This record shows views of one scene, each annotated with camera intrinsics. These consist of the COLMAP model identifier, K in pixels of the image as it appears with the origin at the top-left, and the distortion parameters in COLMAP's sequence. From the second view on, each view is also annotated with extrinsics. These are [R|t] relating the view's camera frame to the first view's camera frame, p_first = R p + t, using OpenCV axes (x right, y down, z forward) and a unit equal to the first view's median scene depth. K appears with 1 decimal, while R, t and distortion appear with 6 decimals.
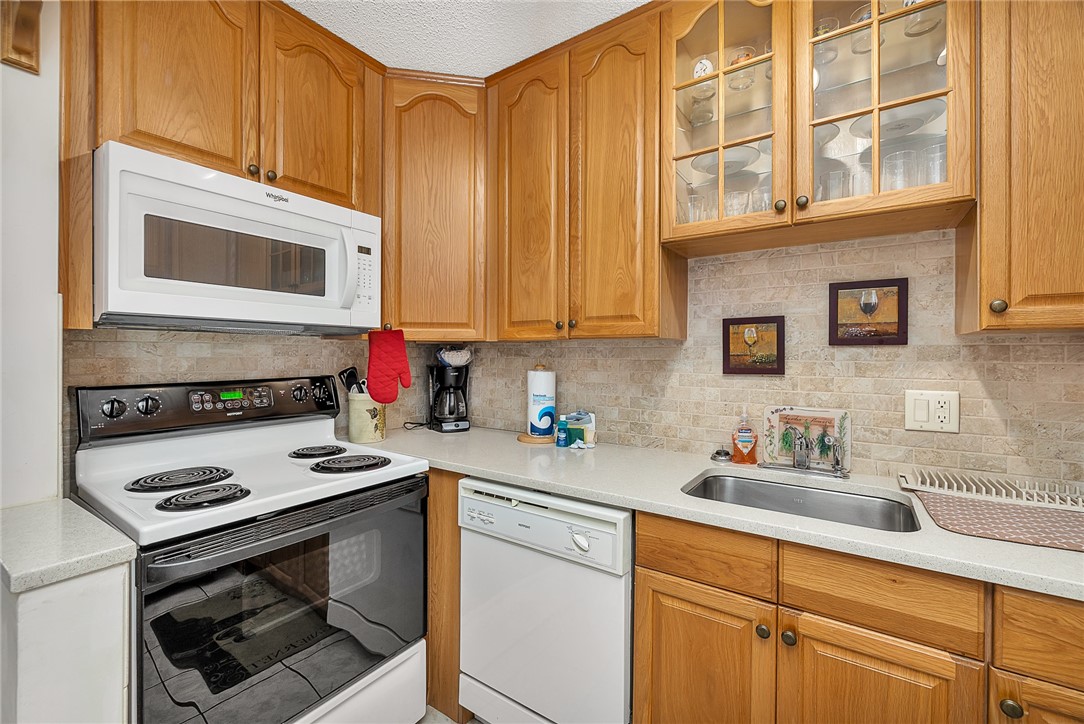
lens RADIAL K [[456.3, 0, 544.0], [0, 456.3, 356.4], [0, 0, 1]] dist [0.002935, 0.000620]
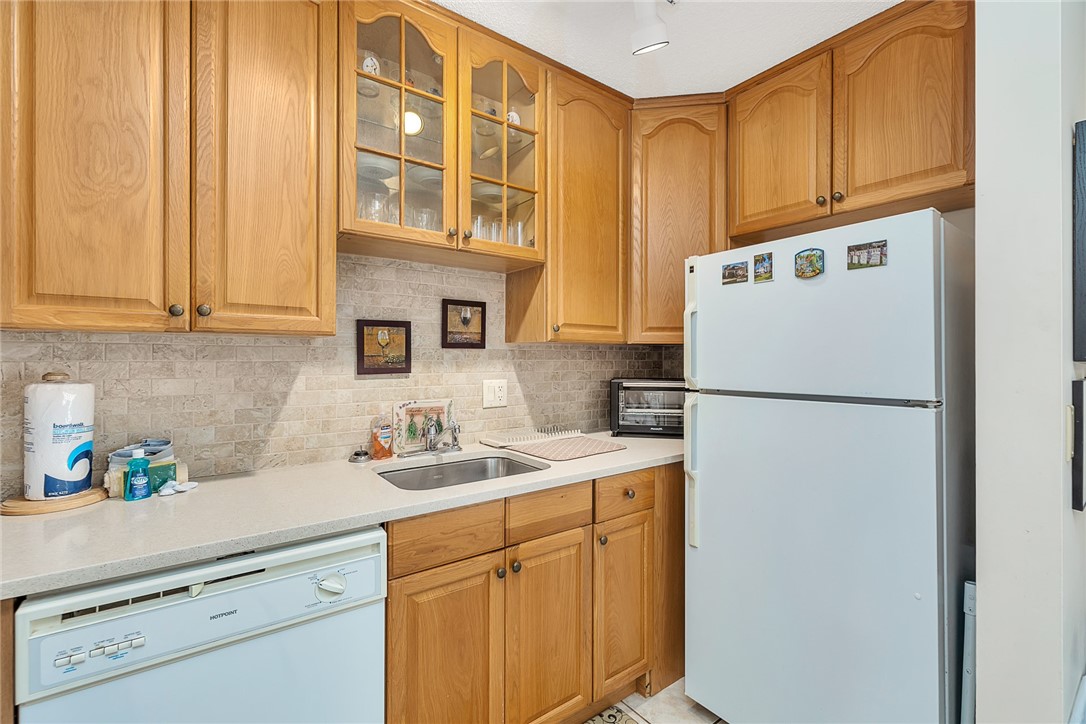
lens RADIAL K [[457.1, 0, 544.9], [0, 457.1, 359.6], [0, 0, 1]] dist [0.002935, 0.000620]
pose [[0.344053, -0.006163, 0.938930, -0.438202], [0.002084, 0.999981, 0.005800, 0.000433], [-0.938948, -0.000038, 0.344059, 0.293911]]
